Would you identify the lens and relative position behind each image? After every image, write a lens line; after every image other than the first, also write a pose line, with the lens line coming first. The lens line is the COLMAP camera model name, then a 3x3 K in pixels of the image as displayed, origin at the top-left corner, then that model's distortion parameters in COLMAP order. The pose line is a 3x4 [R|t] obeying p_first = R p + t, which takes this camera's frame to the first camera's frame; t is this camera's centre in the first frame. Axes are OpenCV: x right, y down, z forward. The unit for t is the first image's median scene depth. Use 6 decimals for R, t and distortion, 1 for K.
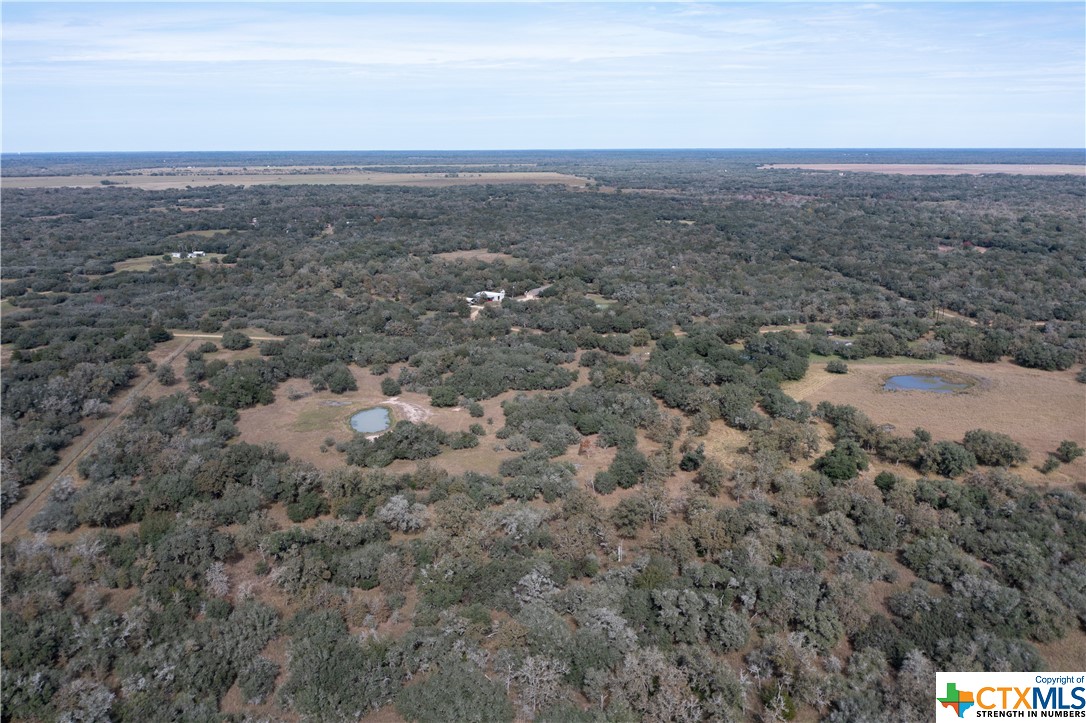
lens RADIAL K [[863.9, 0, 542.9], [0, 863.9, 361.3], [0, 0, 1]] dist [-0.006805, 0.001409]
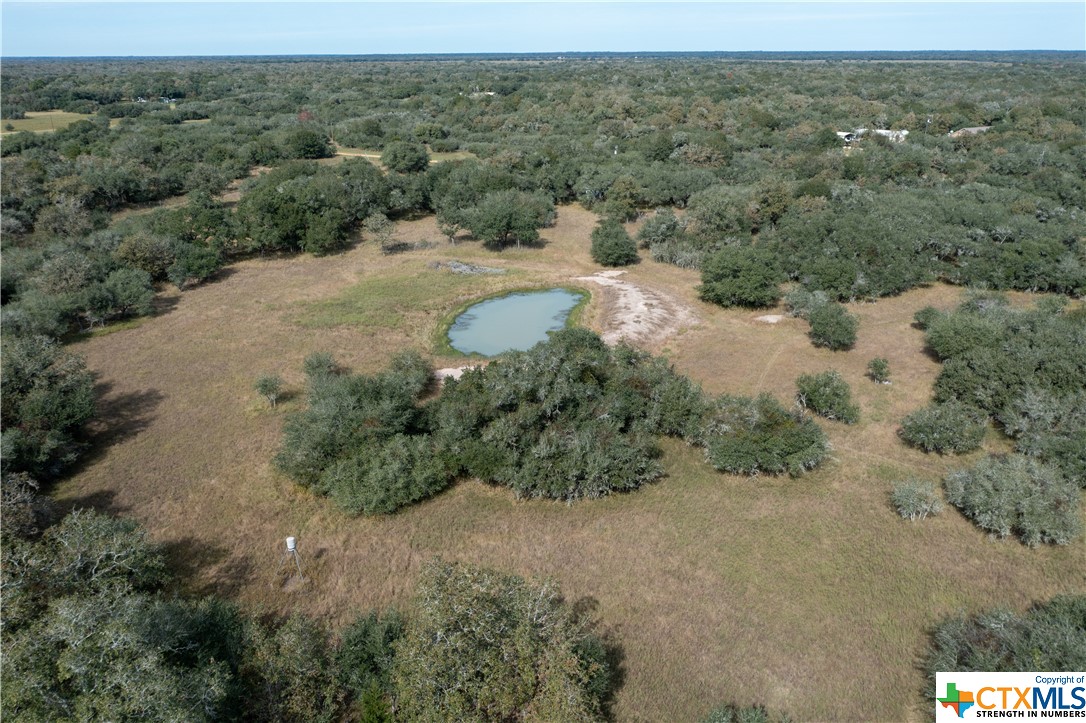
lens RADIAL K [[863.9, 0, 543.6], [0, 863.9, 362.4], [0, 0, 1]] dist [-0.006805, 0.001409]
pose [[0.916034, 0.136670, -0.377098, -0.052034], [-0.097398, 0.987812, 0.121412, 0.040611], [0.389096, -0.074489, 0.918181, 0.657676]]
